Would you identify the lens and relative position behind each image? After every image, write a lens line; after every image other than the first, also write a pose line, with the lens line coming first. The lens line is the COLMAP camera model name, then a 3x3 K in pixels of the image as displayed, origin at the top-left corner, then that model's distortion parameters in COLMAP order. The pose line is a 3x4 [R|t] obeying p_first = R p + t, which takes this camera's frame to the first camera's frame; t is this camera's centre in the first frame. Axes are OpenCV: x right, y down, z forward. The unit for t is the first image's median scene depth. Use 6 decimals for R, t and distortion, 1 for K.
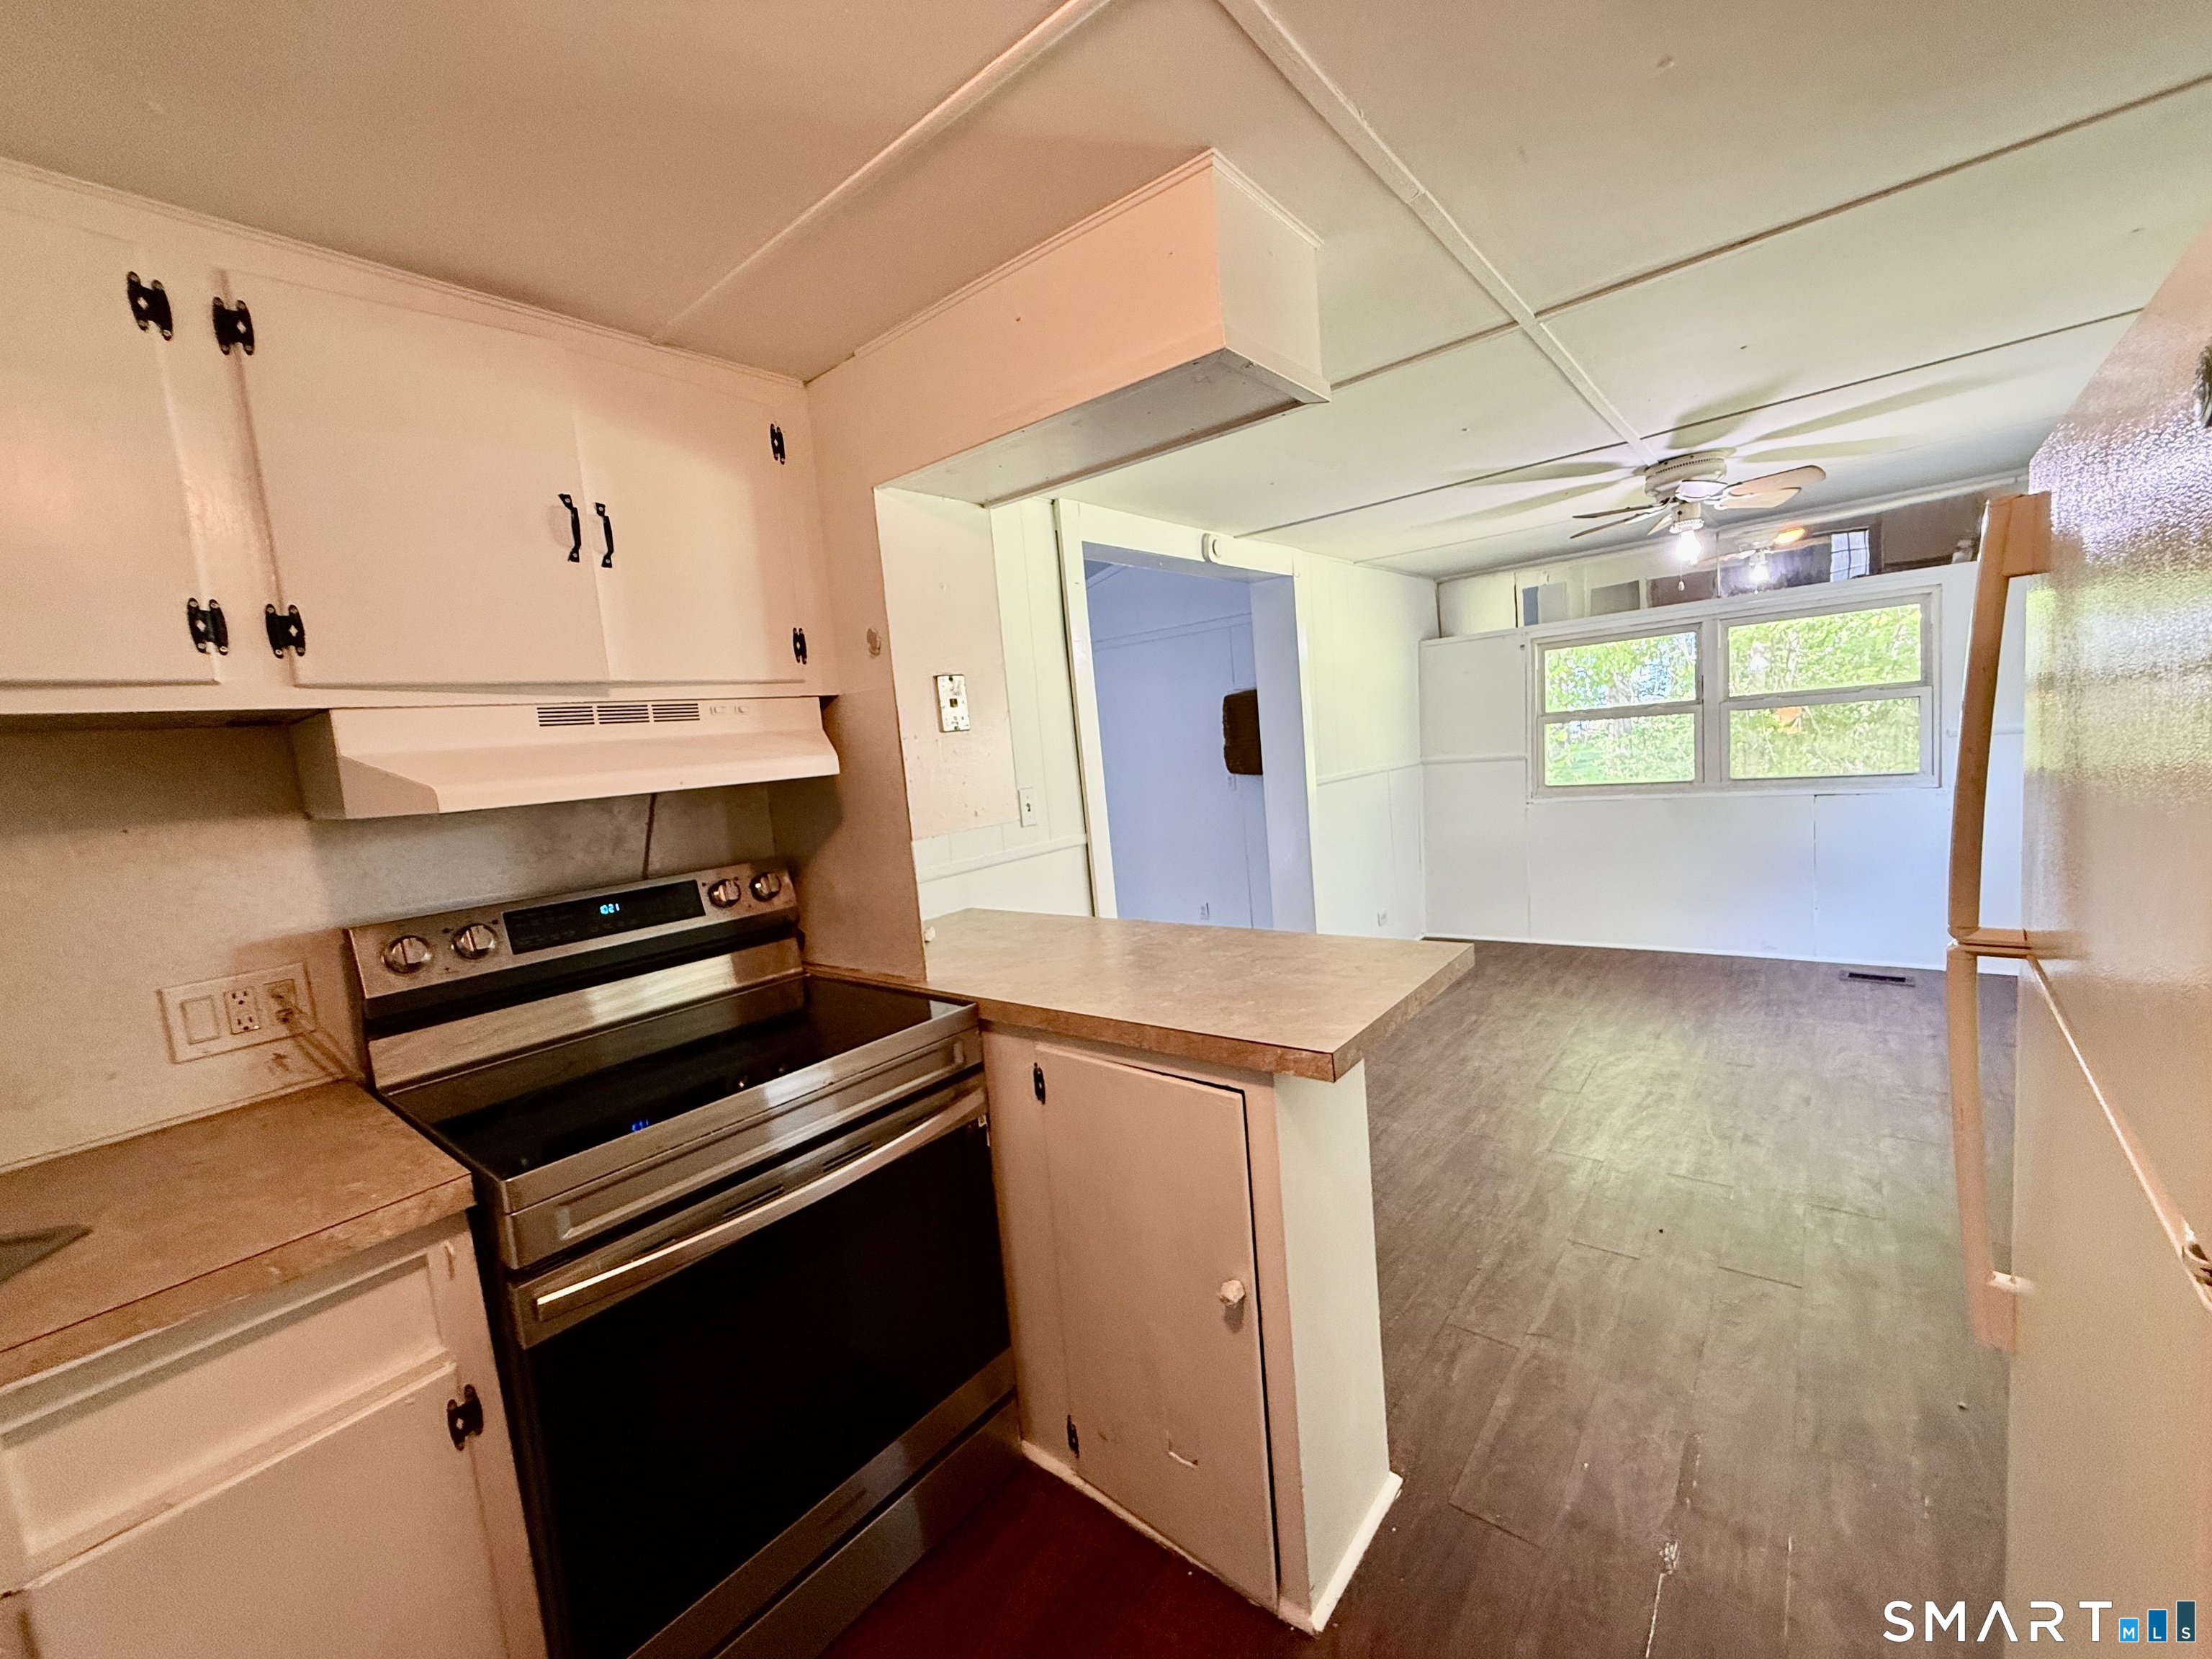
lens RADIAL K [[886.2, 0, 1101.3], [0, 886.2, 832.1], [0, 0, 1]] dist [0.000067, -0.000008]
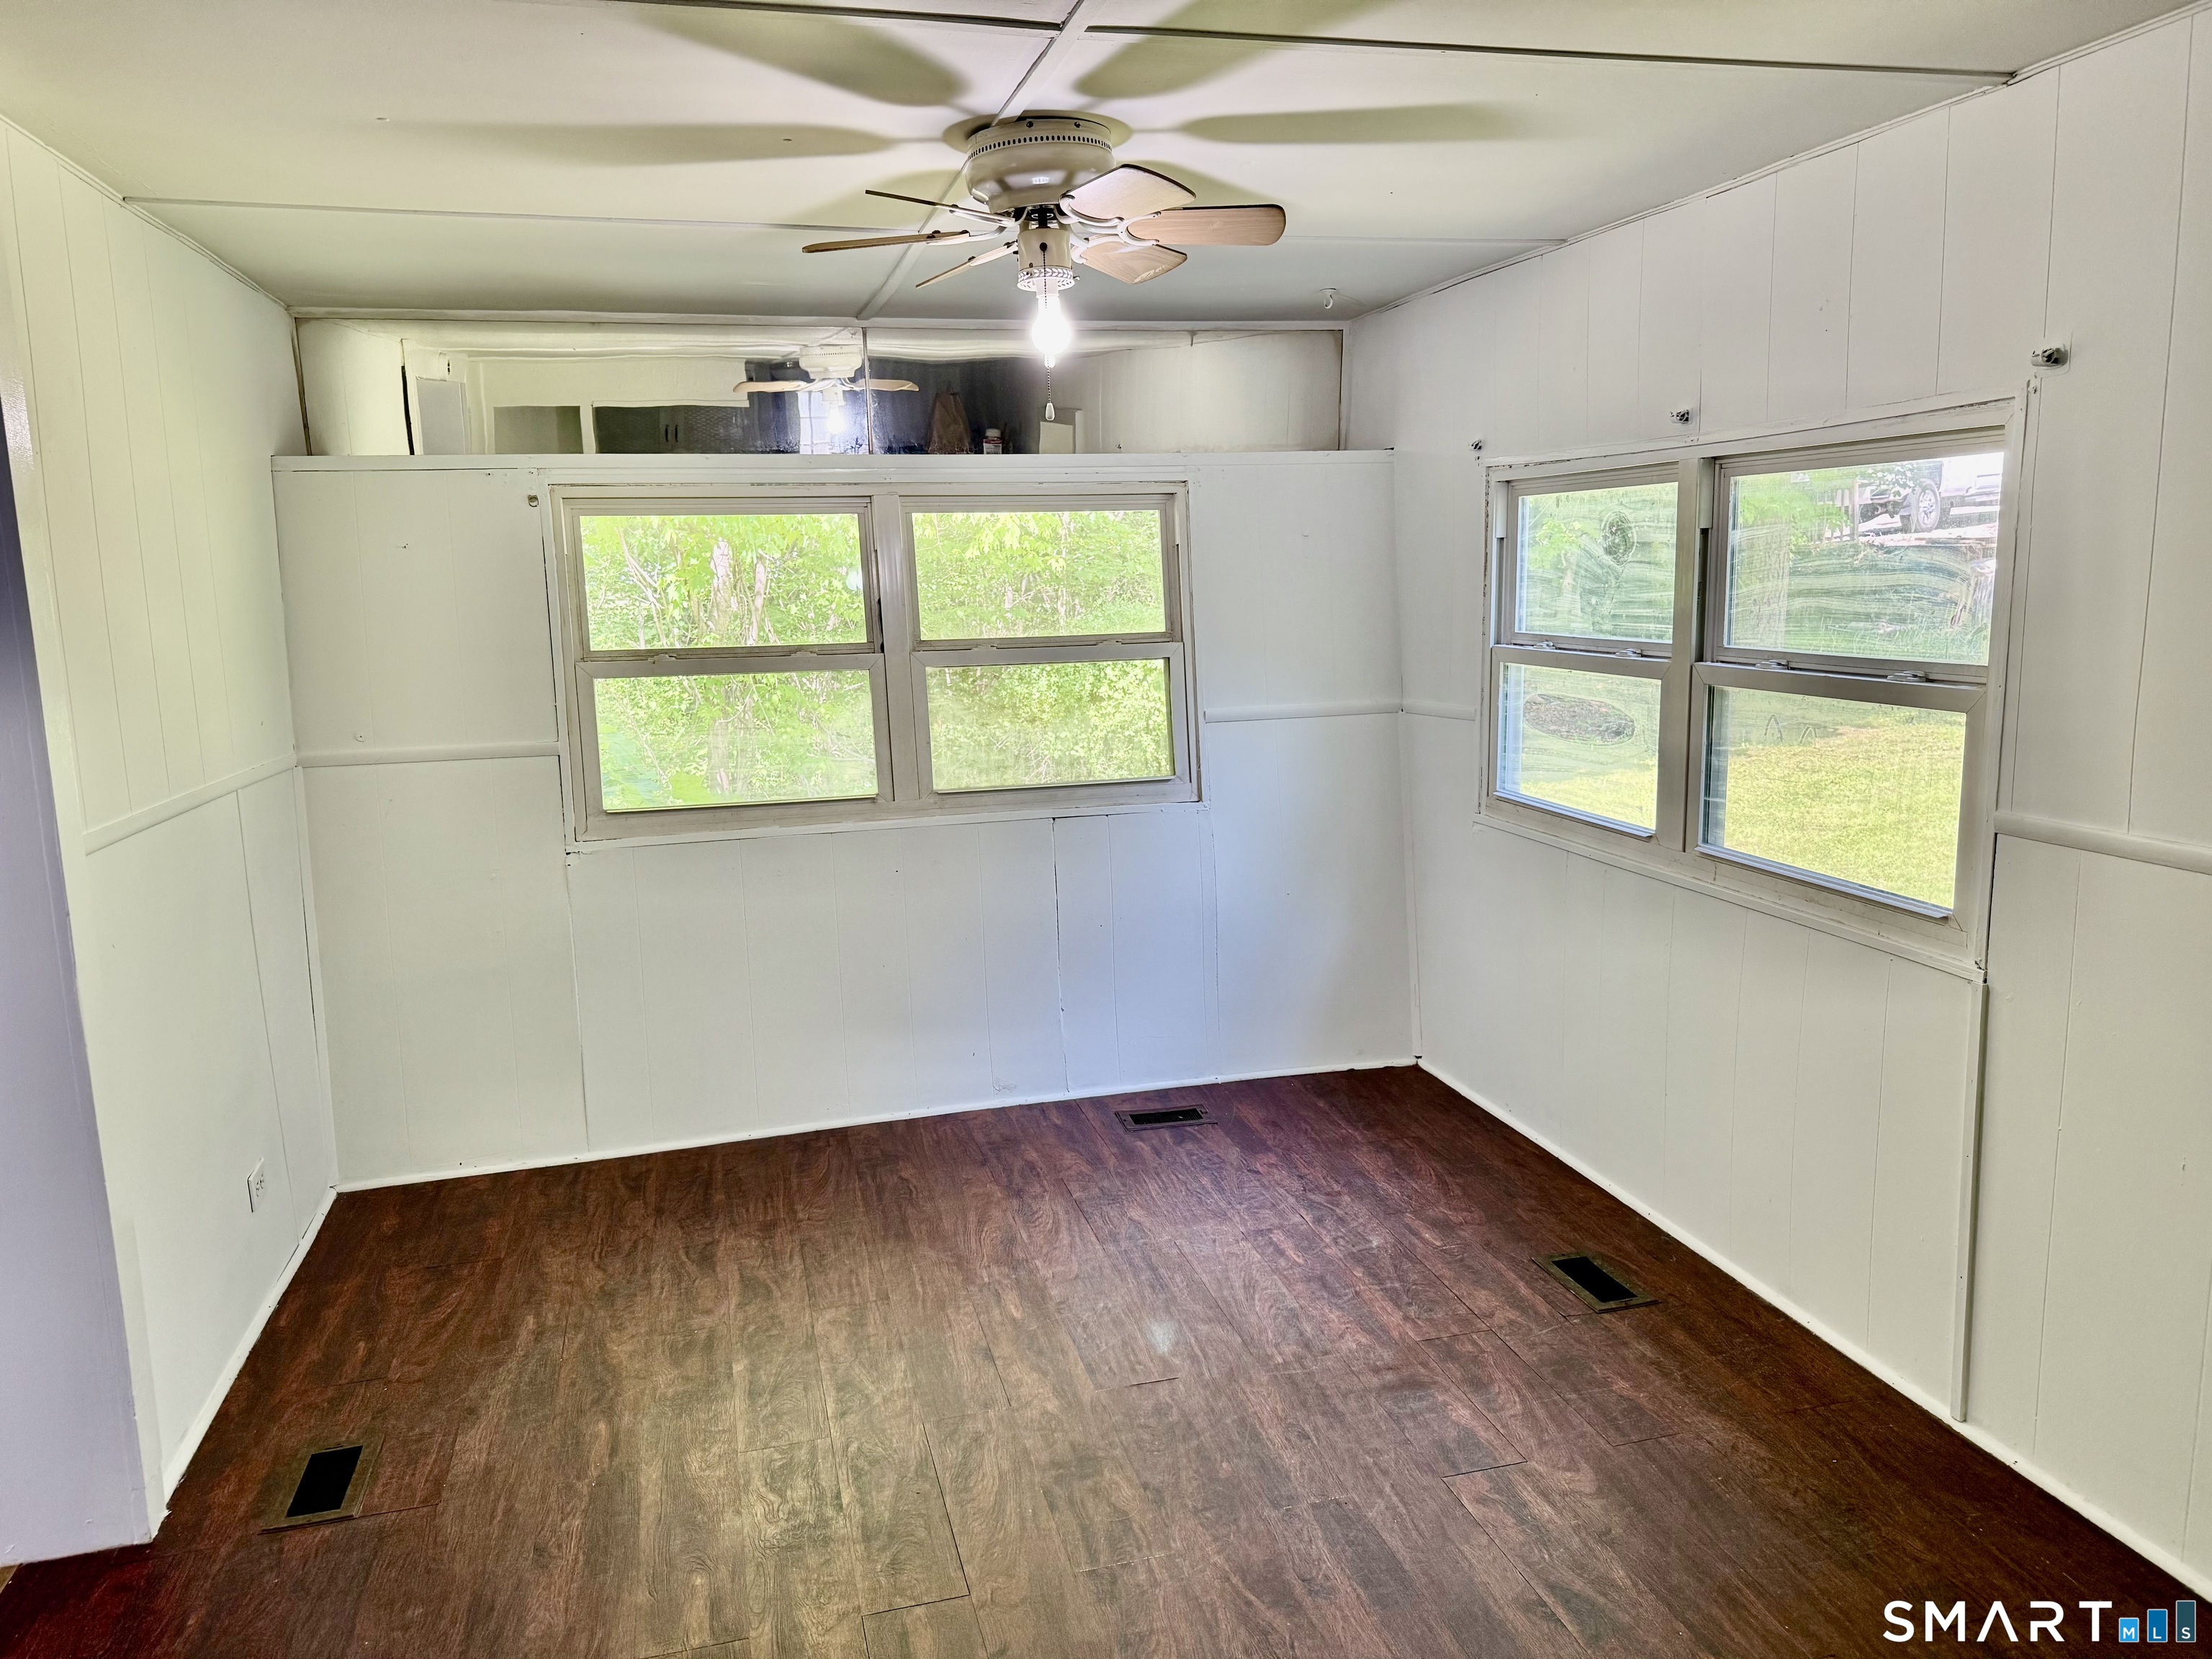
lens RADIAL K [[1519.9, 0, 1110.9], [0, 1519.9, 836.2], [0, 0, 1]] dist [0.058795, 0.000069]
pose [[0.576518, -0.063822, 0.814588, 0.008816], [0.057707, 0.997636, 0.037322, -0.062230], [-0.815044, 0.025491, 0.578838, 0.373847]]
